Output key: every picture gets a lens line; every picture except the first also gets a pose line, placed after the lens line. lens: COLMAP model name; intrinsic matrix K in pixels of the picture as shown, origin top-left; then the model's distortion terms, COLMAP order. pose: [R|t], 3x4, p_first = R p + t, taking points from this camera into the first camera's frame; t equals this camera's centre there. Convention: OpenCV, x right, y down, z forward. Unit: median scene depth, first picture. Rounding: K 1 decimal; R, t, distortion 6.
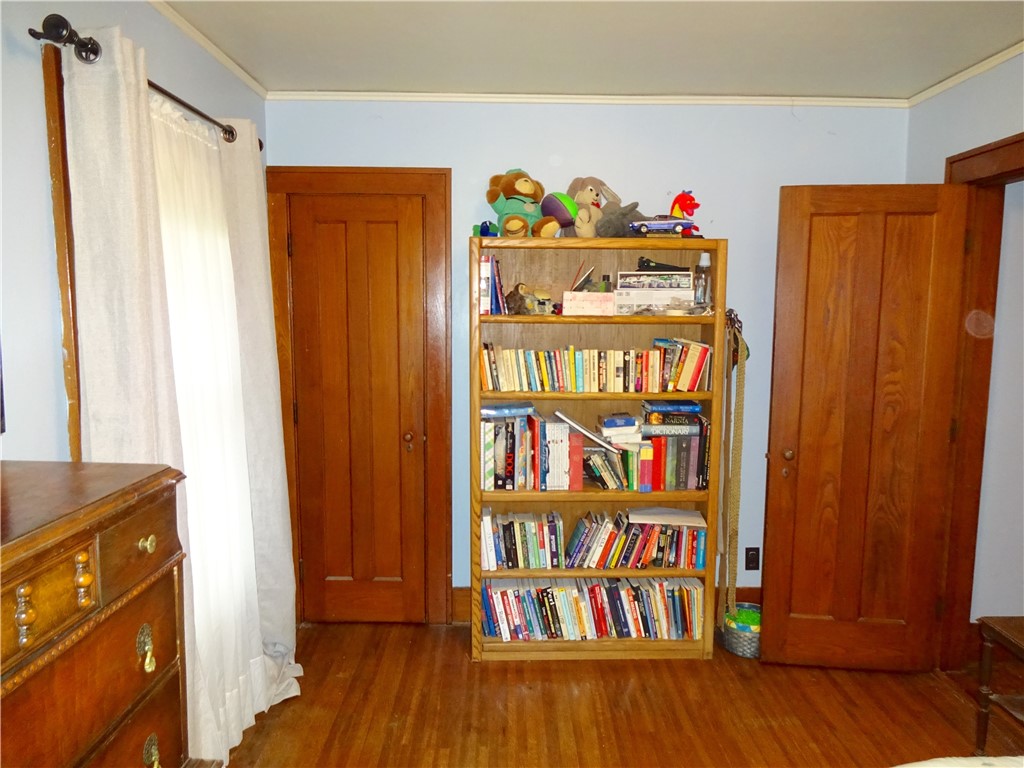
lens RADIAL K [[752.5, 0, 513.7], [0, 752.5, 386.5], [0, 0, 1]] dist [-0.007609, 0.002592]
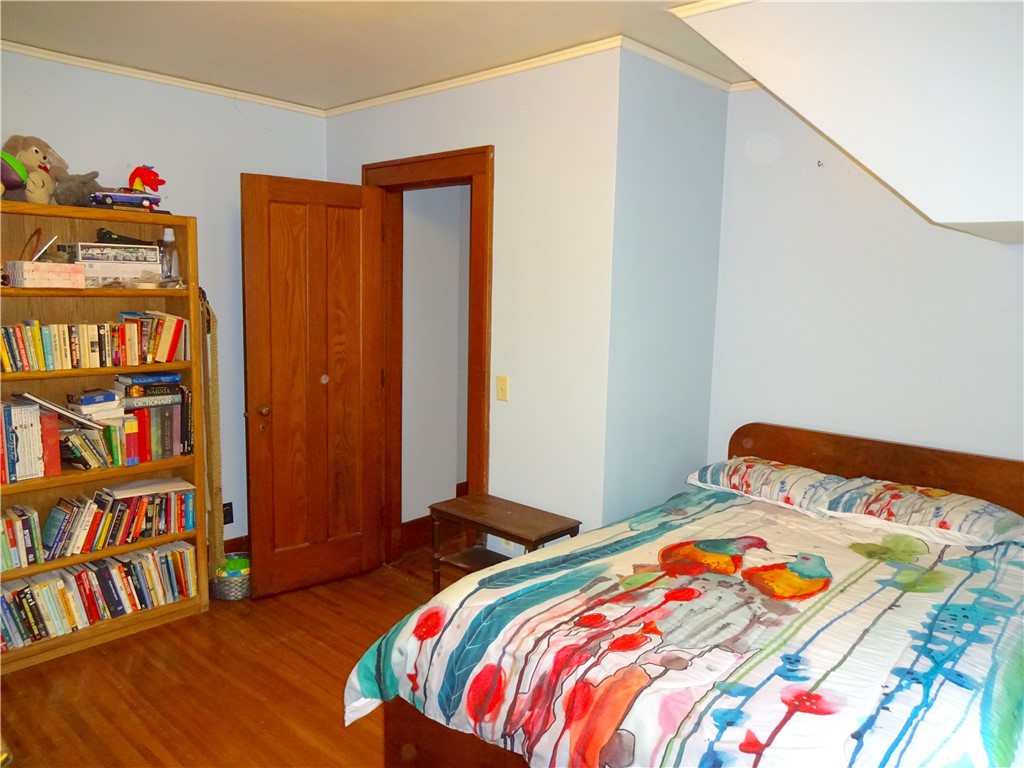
lens RADIAL K [[752.5, 0, 516.8], [0, 752.5, 383.6], [0, 0, 1]] dist [-0.007609, 0.002592]
pose [[0.685783, -0.086194, 0.722684, -0.188270], [0.065036, 0.996248, 0.057107, 0.008365], [-0.724895, 0.007837, 0.688815, -0.061420]]
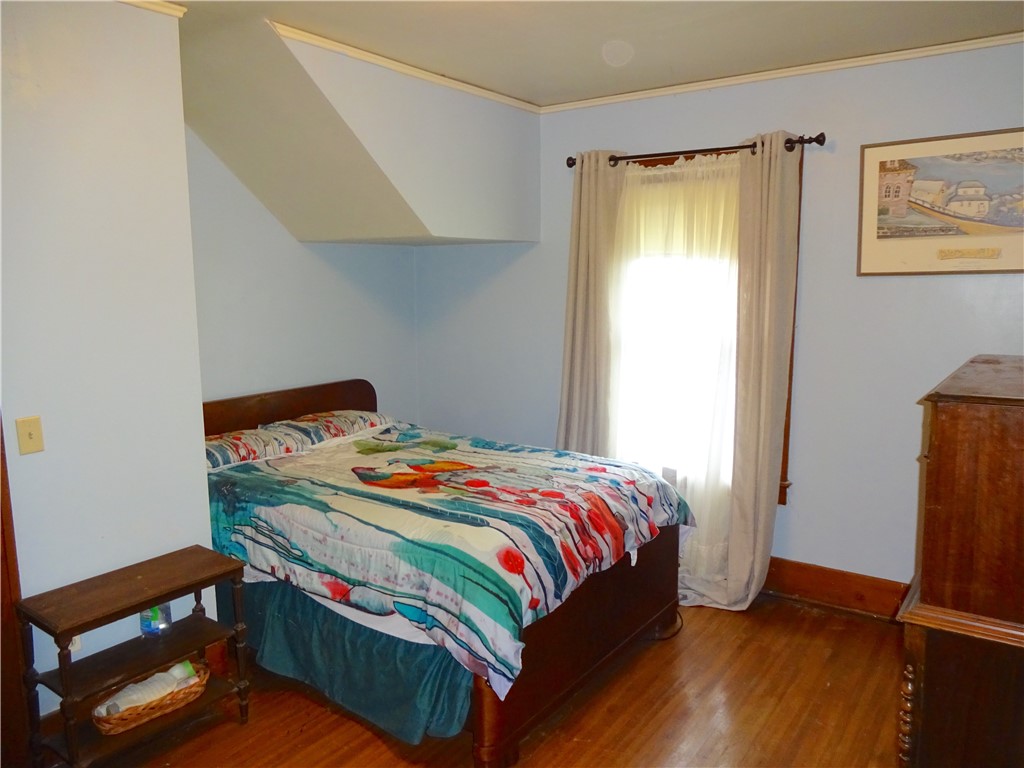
lens RADIAL K [[752.5, 0, 512.4], [0, 752.5, 383.9], [0, 0, 1]] dist [-0.007609, 0.002592]
pose [[-0.793794, -0.088661, 0.601689, -0.331877], [0.074818, 0.967567, 0.241281, -0.320012], [-0.603567, 0.236545, -0.761416, 2.608568]]
